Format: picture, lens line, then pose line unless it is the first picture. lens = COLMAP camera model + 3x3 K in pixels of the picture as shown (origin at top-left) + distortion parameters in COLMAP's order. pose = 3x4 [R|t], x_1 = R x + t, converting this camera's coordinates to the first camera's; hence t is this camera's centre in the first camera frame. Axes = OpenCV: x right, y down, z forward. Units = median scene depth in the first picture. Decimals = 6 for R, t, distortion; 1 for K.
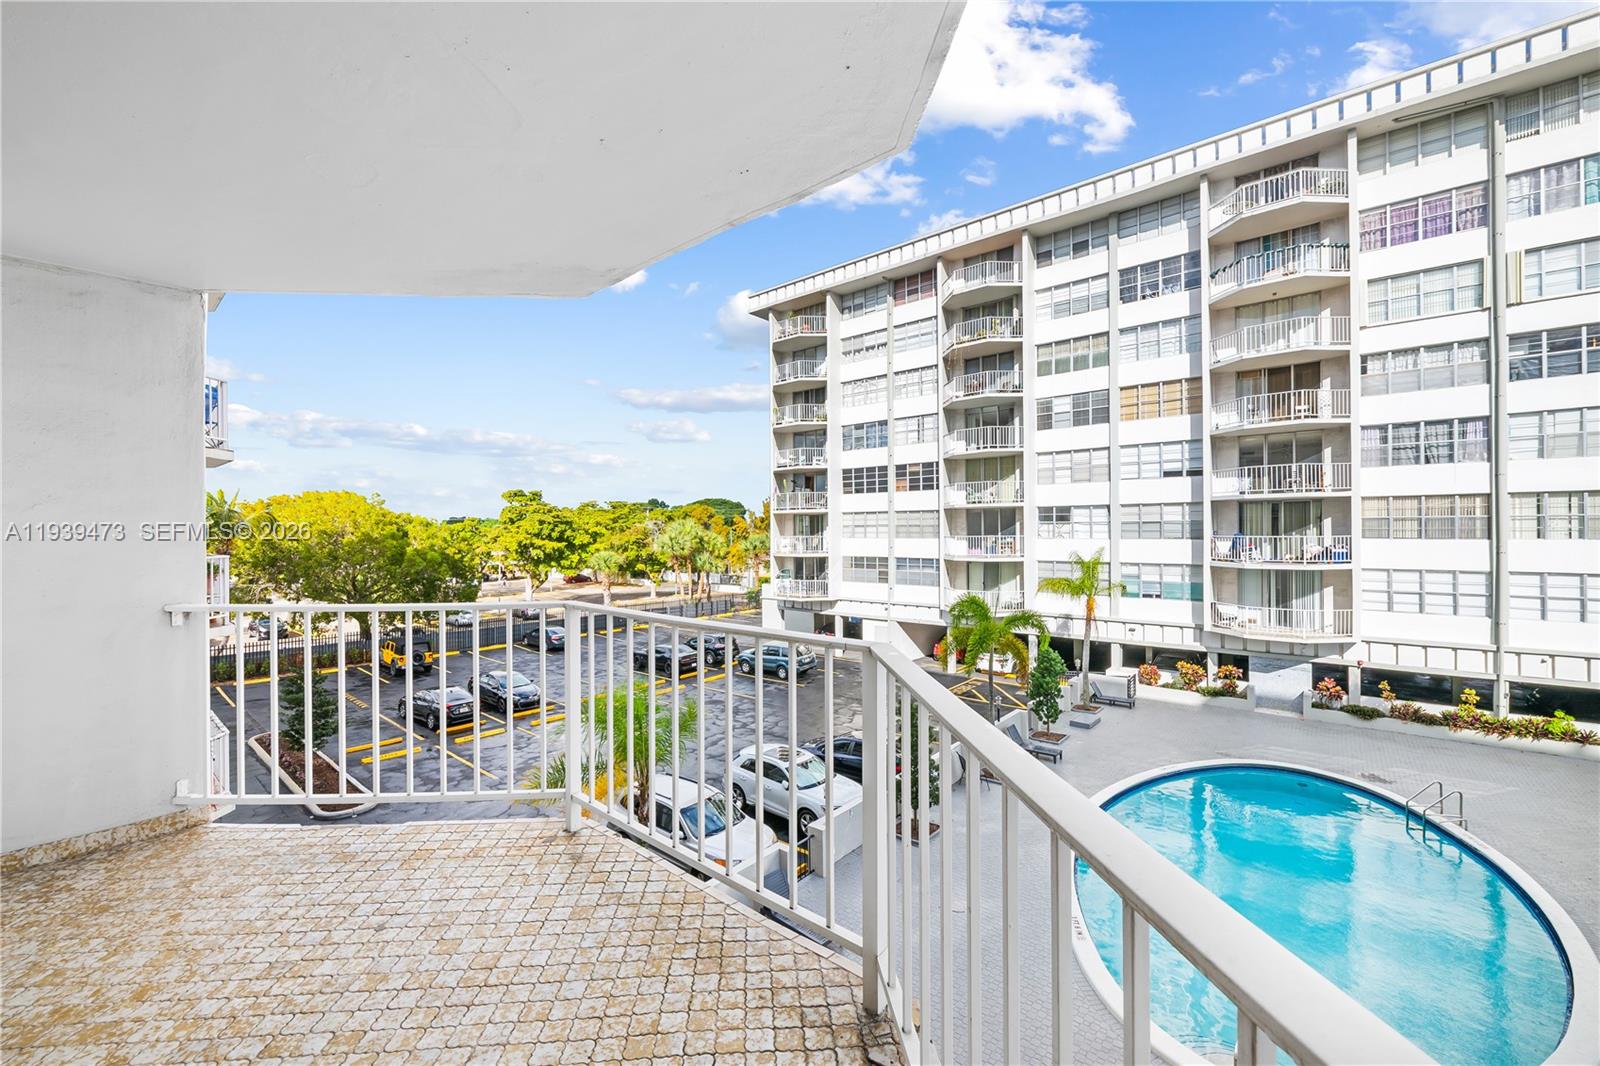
lens RADIAL K [[632.9, 0, 808.7], [0, 632.9, 532.3], [0, 0, 1]] dist [0.002422, -0.003553]
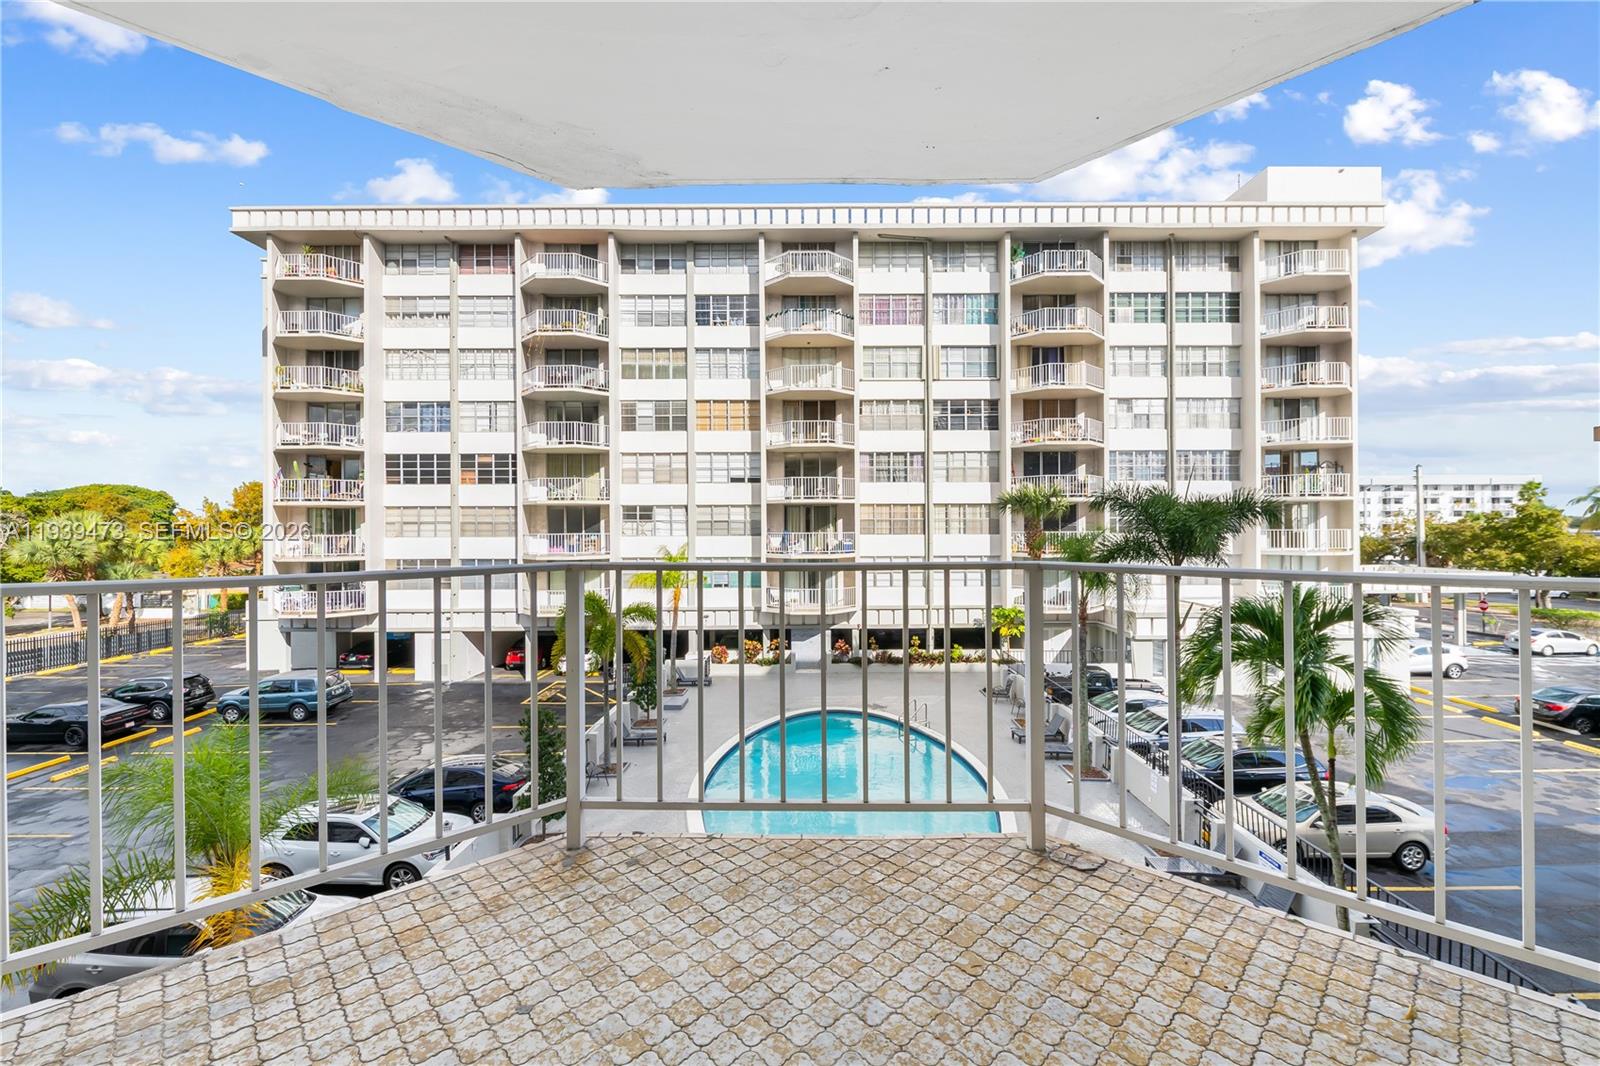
lens RADIAL K [[631.4, 0, 808.4], [0, 631.4, 532.5], [0, 0, 1]] dist [0.000390, -0.000512]
pose [[0.769274, 0.000807, 0.638919, -0.071080], [0.001142, 0.999996, -0.002638, 0.008063], [-0.638918, 0.002760, 0.769270, 0.021019]]
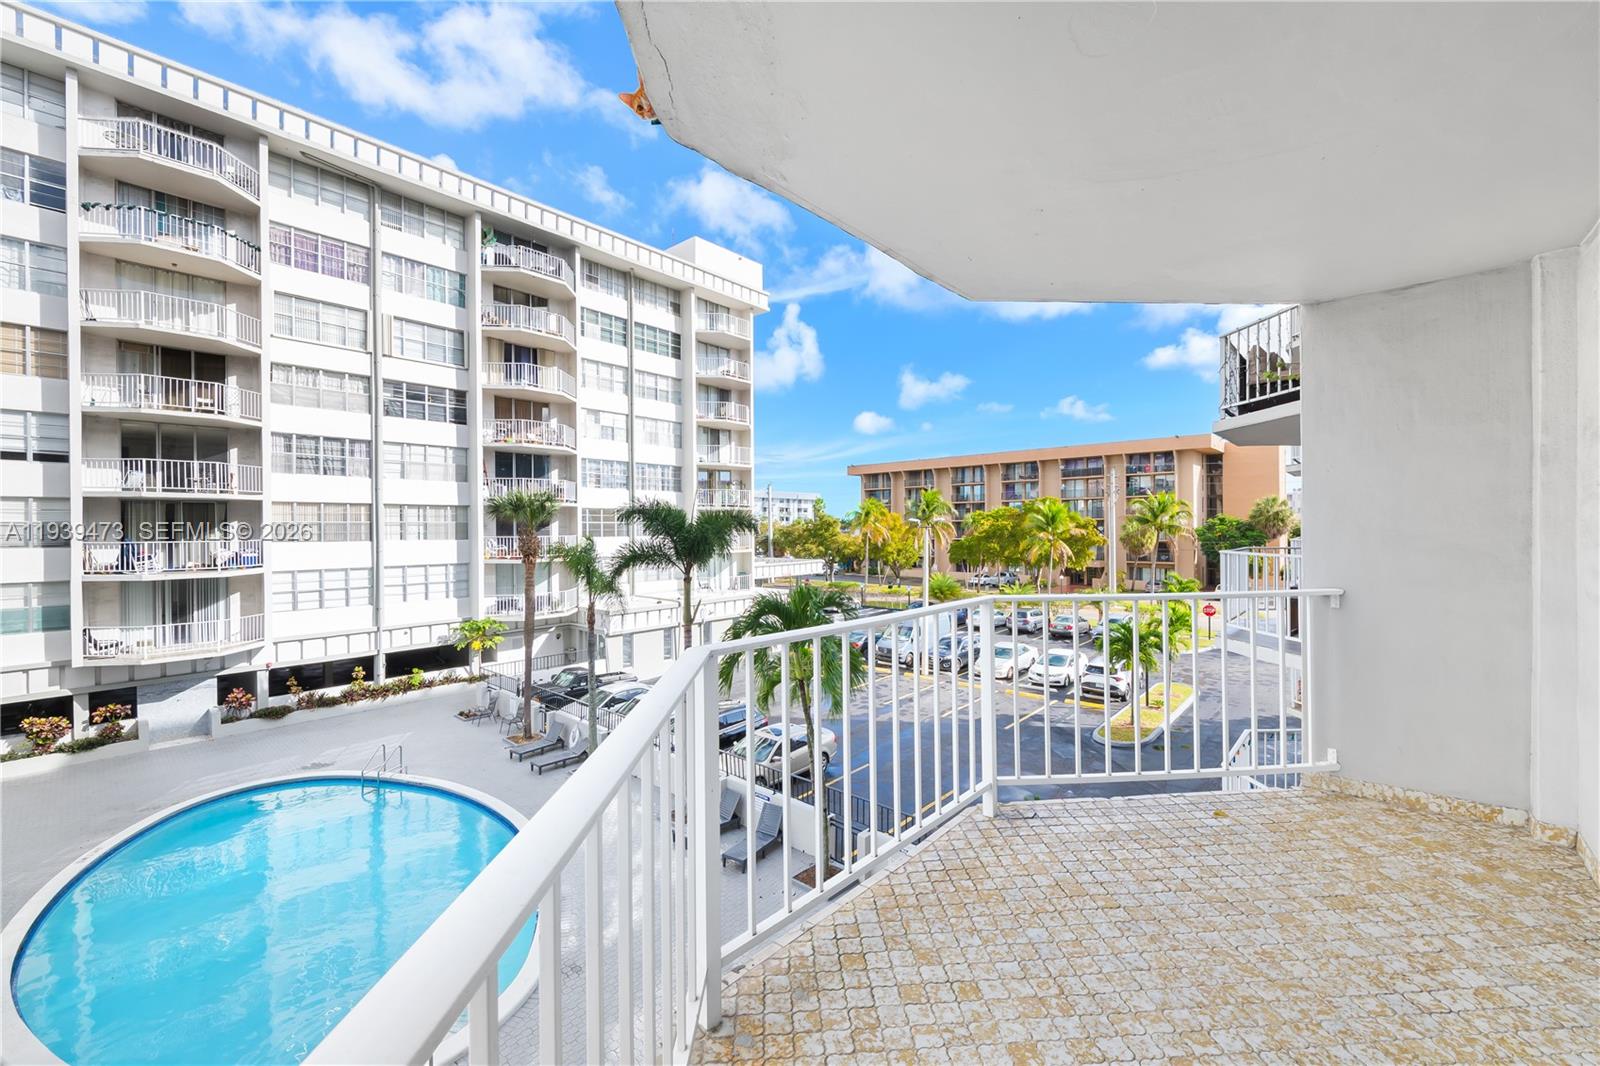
lens RADIAL K [[632.9, 0, 808.7], [0, 632.9, 532.3], [0, 0, 1]] dist [0.002422, -0.003553]
pose [[0.025753, -0.000881, 0.999668, -0.105243], [0.008233, 0.999966, 0.000669, 0.000146], [-0.999634, 0.008214, 0.025759, 0.095779]]
